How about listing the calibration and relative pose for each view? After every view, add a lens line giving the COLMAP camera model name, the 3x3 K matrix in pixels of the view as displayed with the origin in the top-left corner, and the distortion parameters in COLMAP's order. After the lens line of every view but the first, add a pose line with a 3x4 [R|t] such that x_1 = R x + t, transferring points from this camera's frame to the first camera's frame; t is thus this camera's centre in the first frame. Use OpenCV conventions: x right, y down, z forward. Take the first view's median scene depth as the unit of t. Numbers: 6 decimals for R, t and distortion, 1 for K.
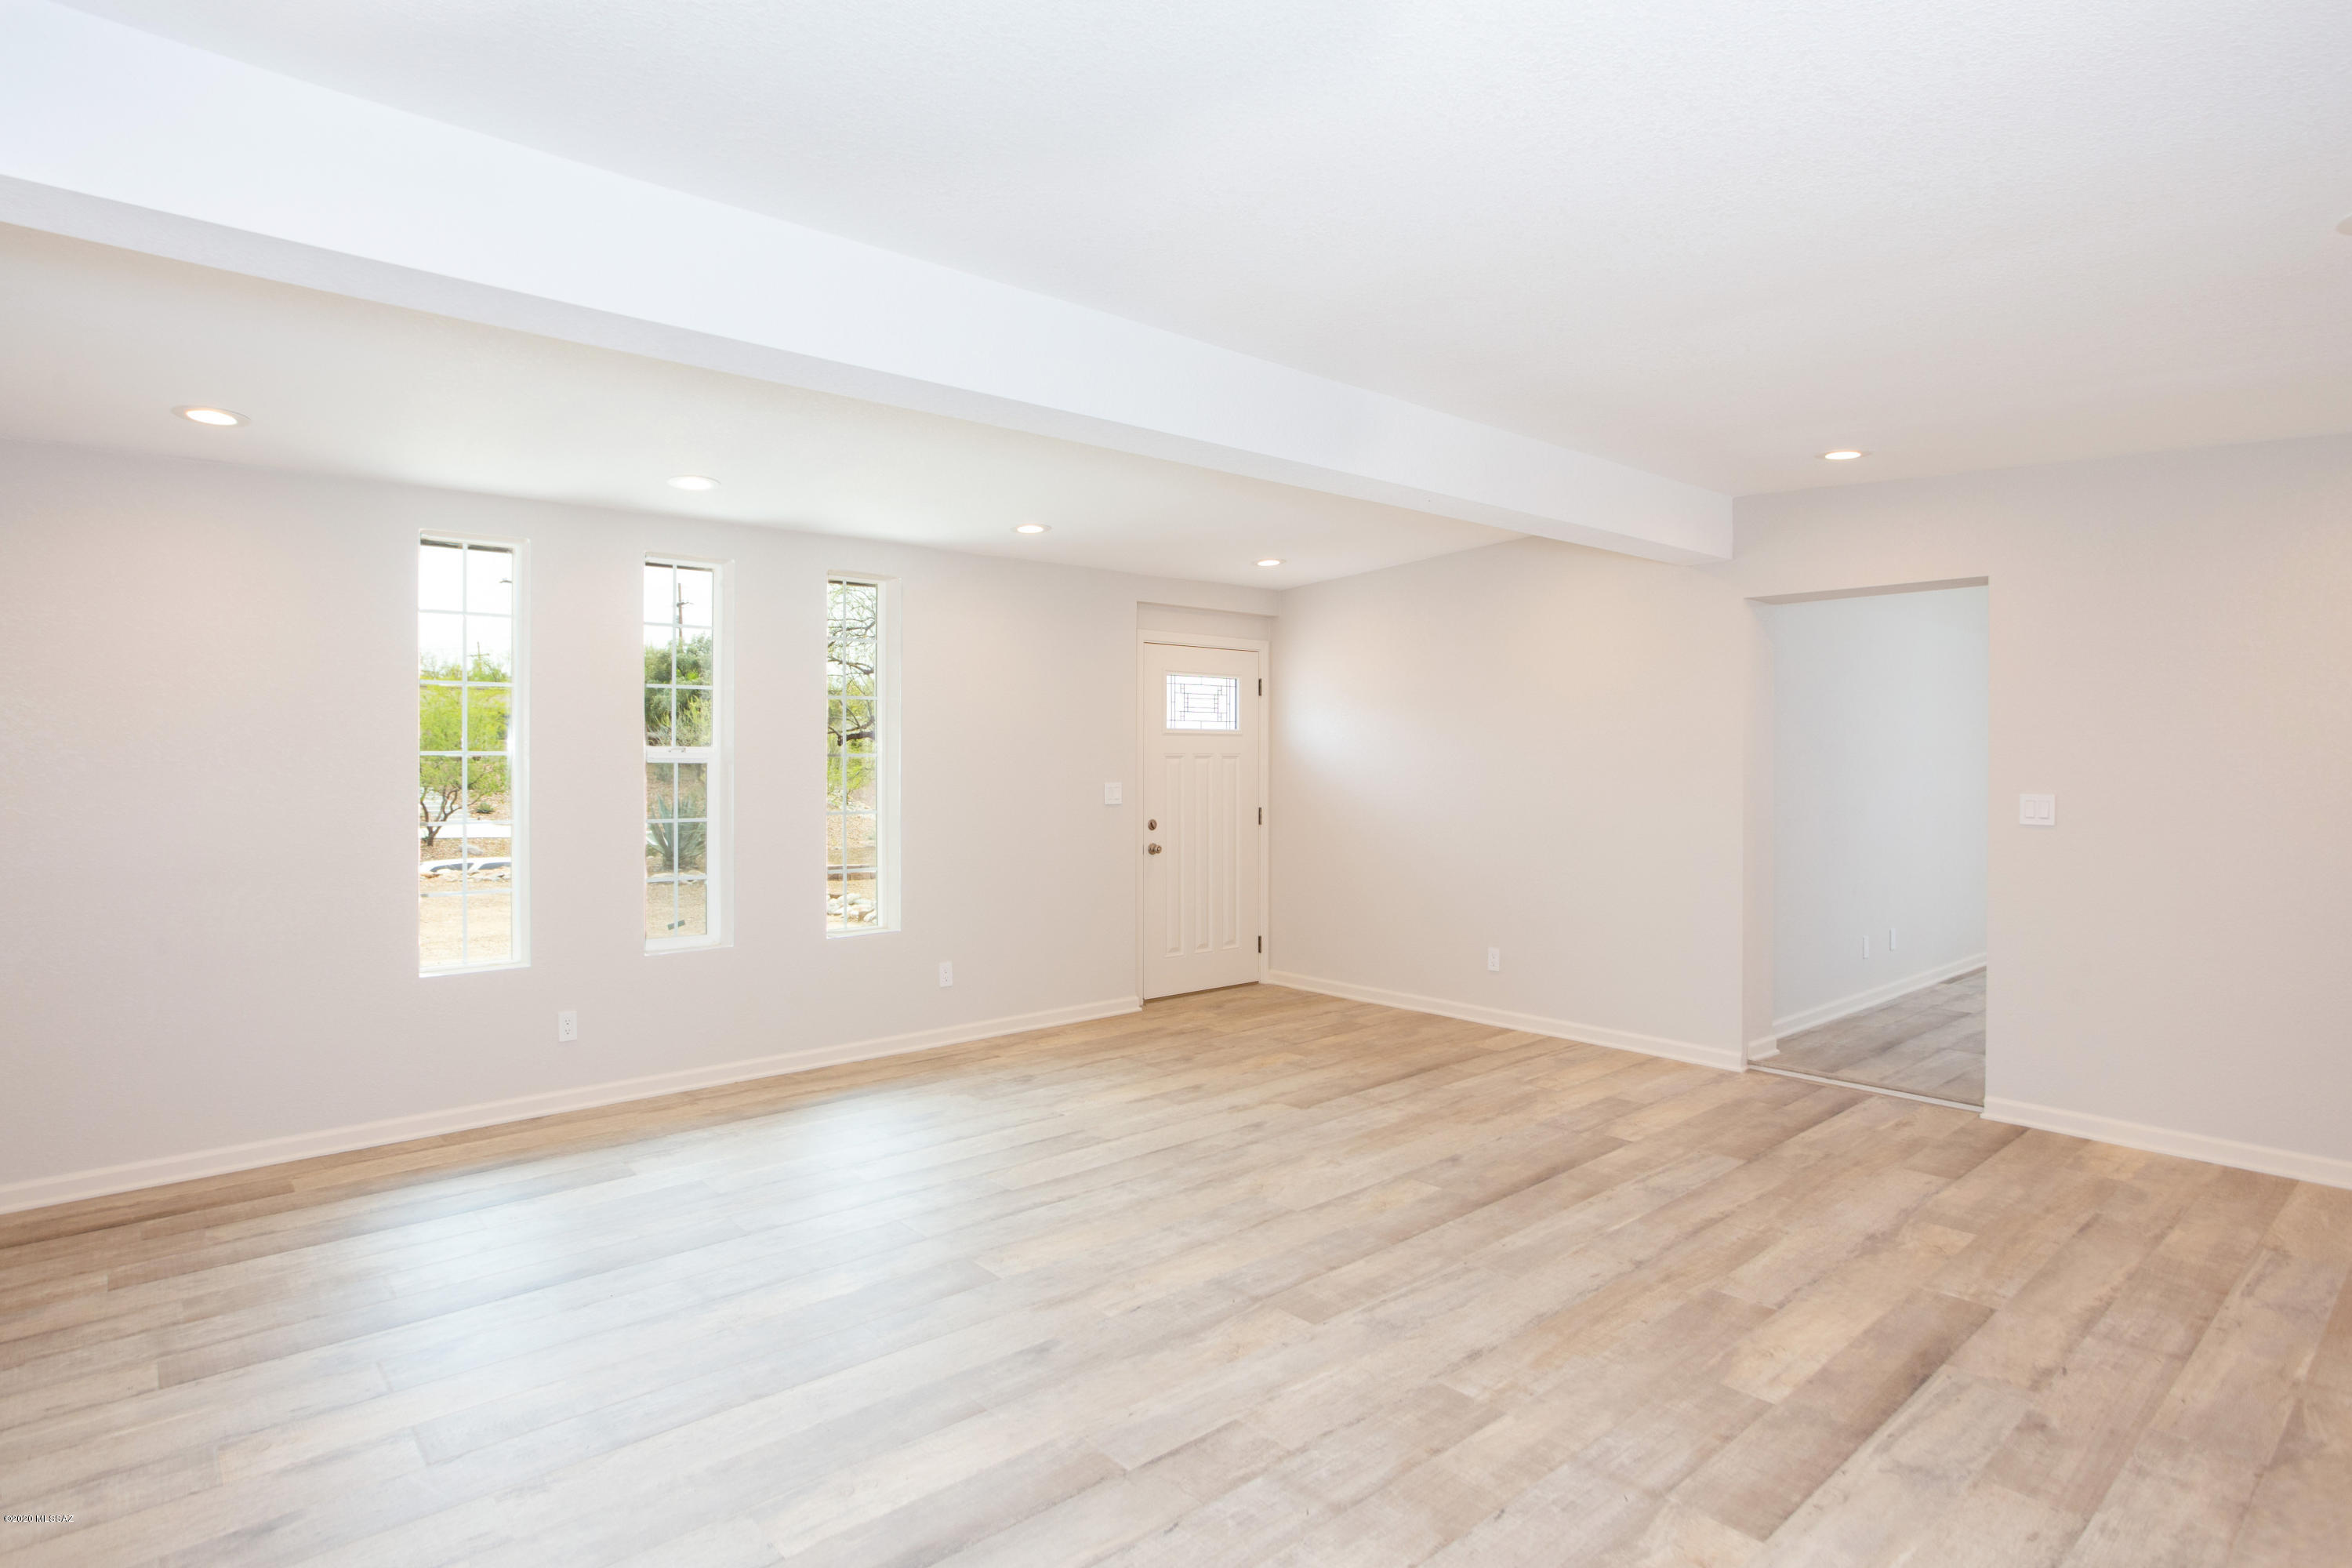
lens RADIAL K [[1219.1, 0, 1176.0], [0, 1219.1, 784.0], [0, 0, 1]] dist [-0.040654, 0.000274]
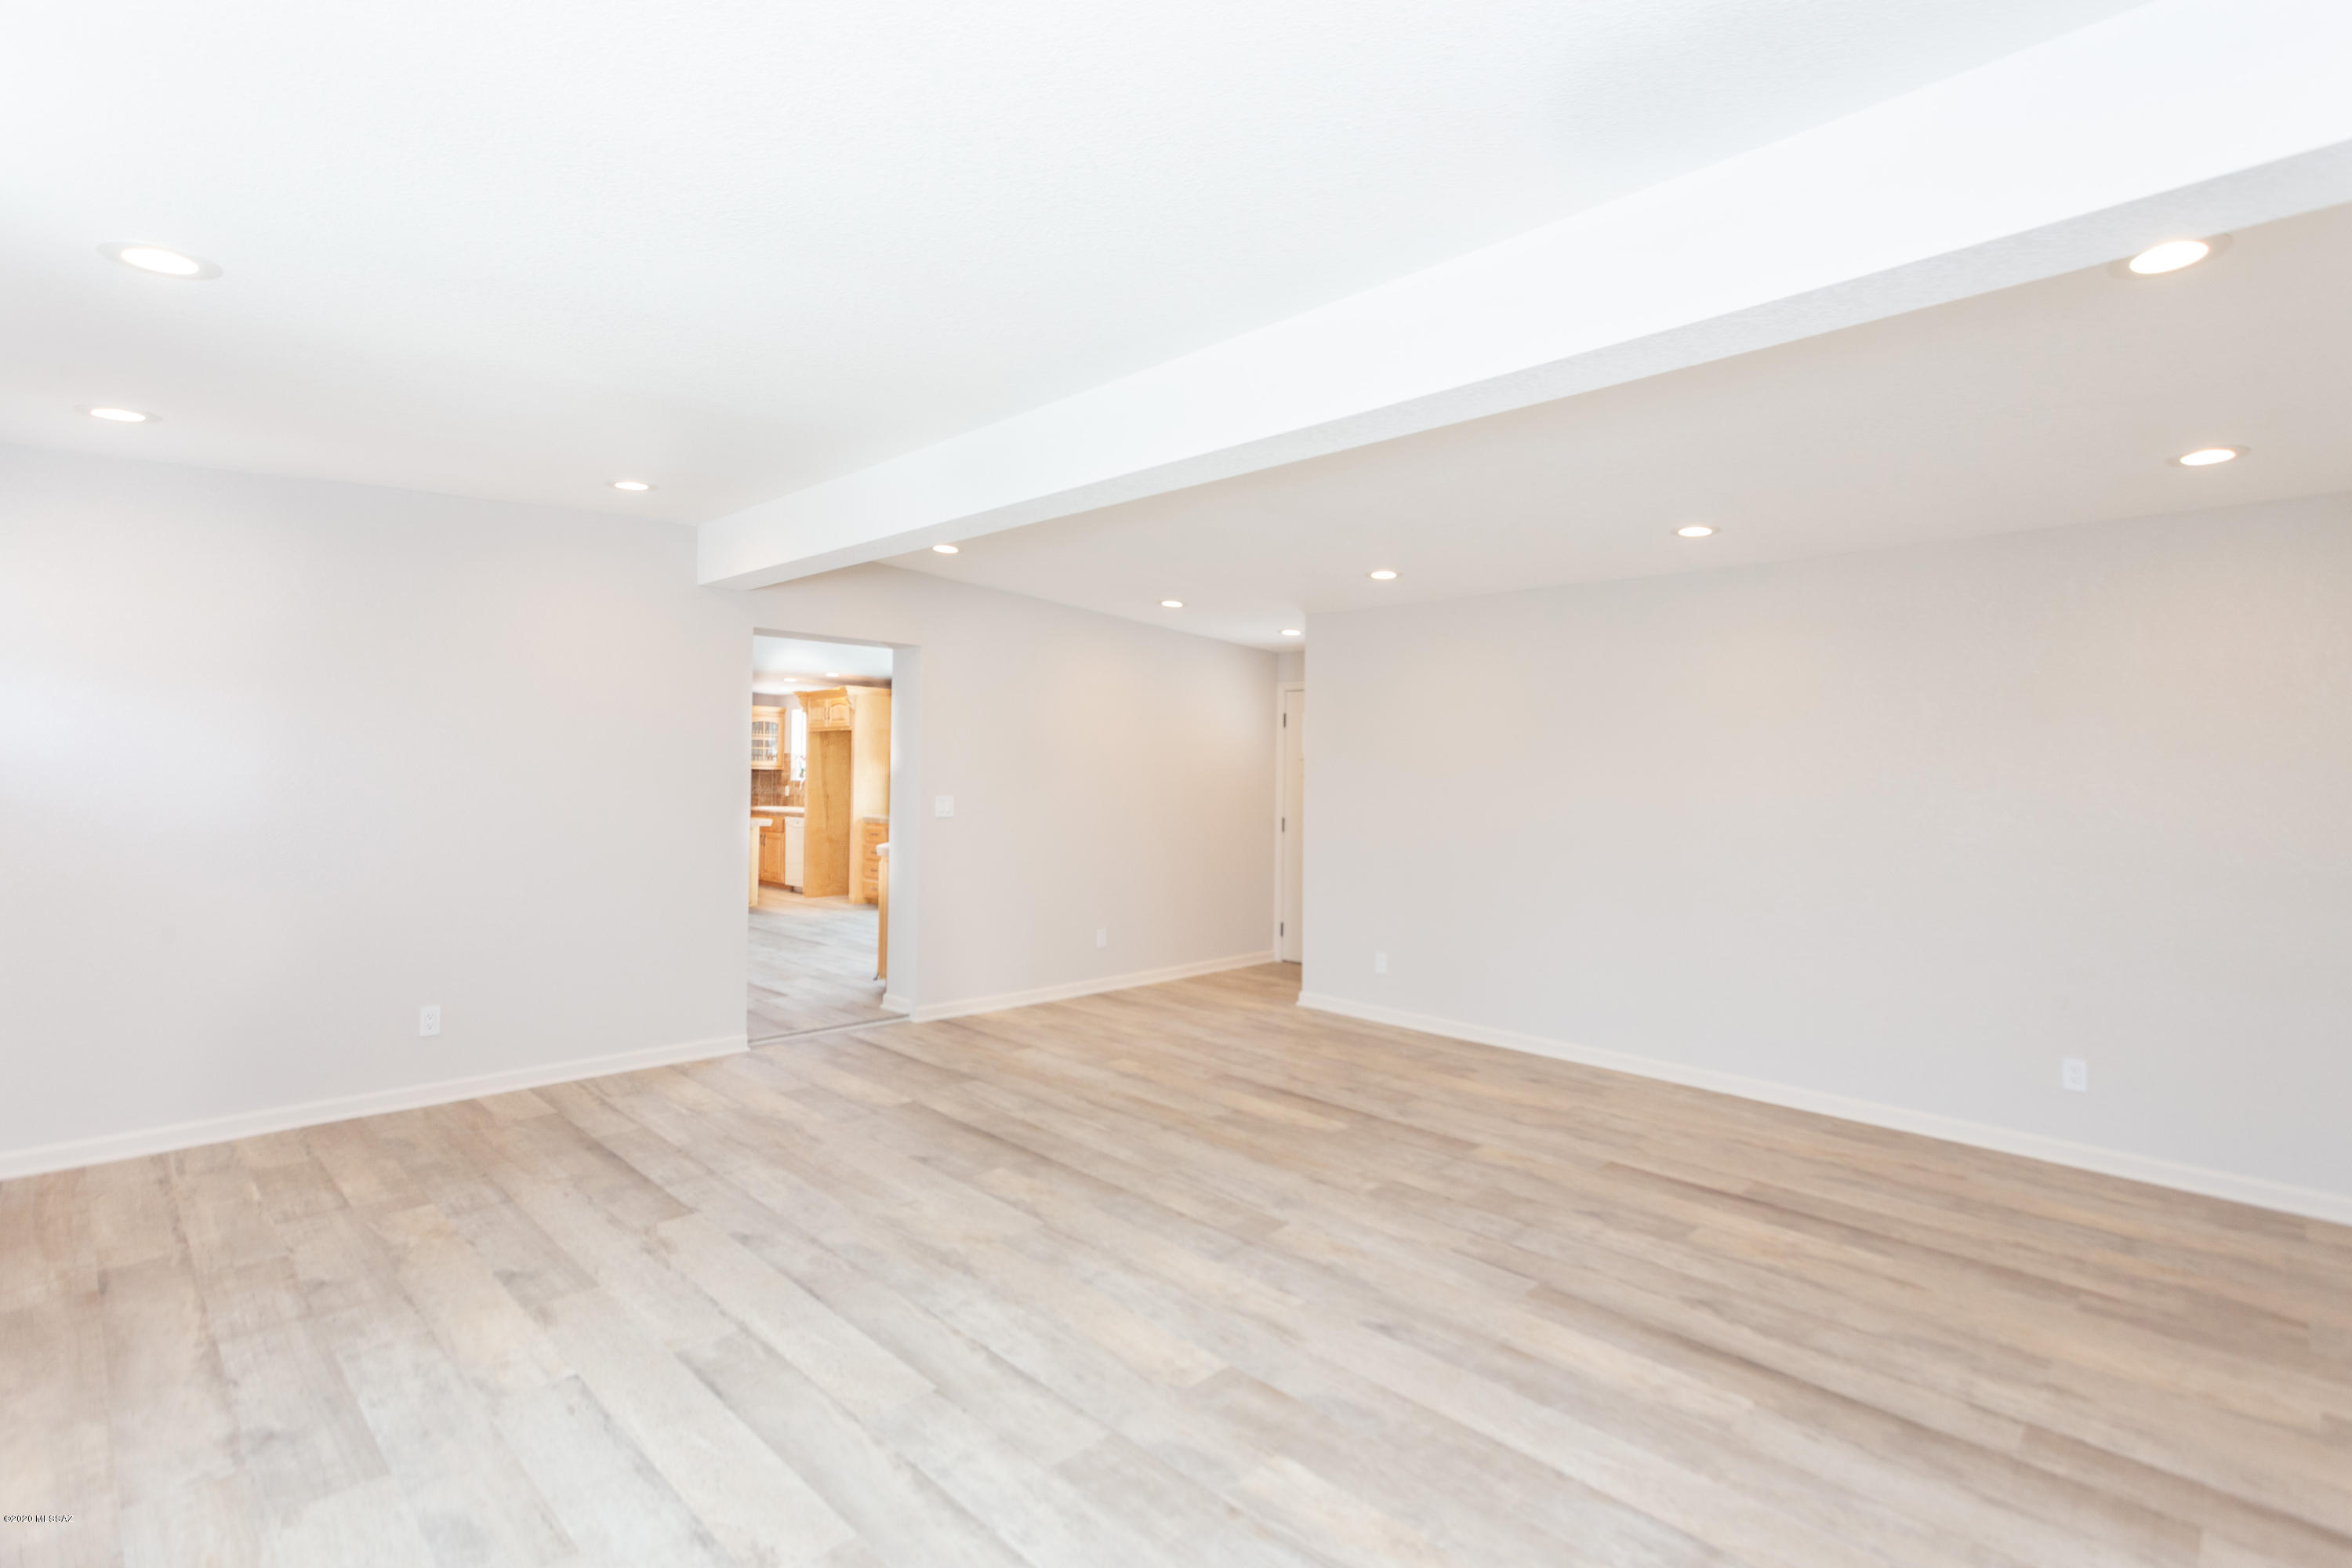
lens RADIAL K [[1141.2, 0, 1176.0], [0, 1141.2, 784.0], [0, 0, 1]] dist [0.001684, 0.000385]
pose [[-0.081620, -0.008552, 0.996627, -0.820911], [0.005173, 0.999946, 0.009004, -0.017852], [-0.996650, 0.005891, -0.081571, 0.940482]]
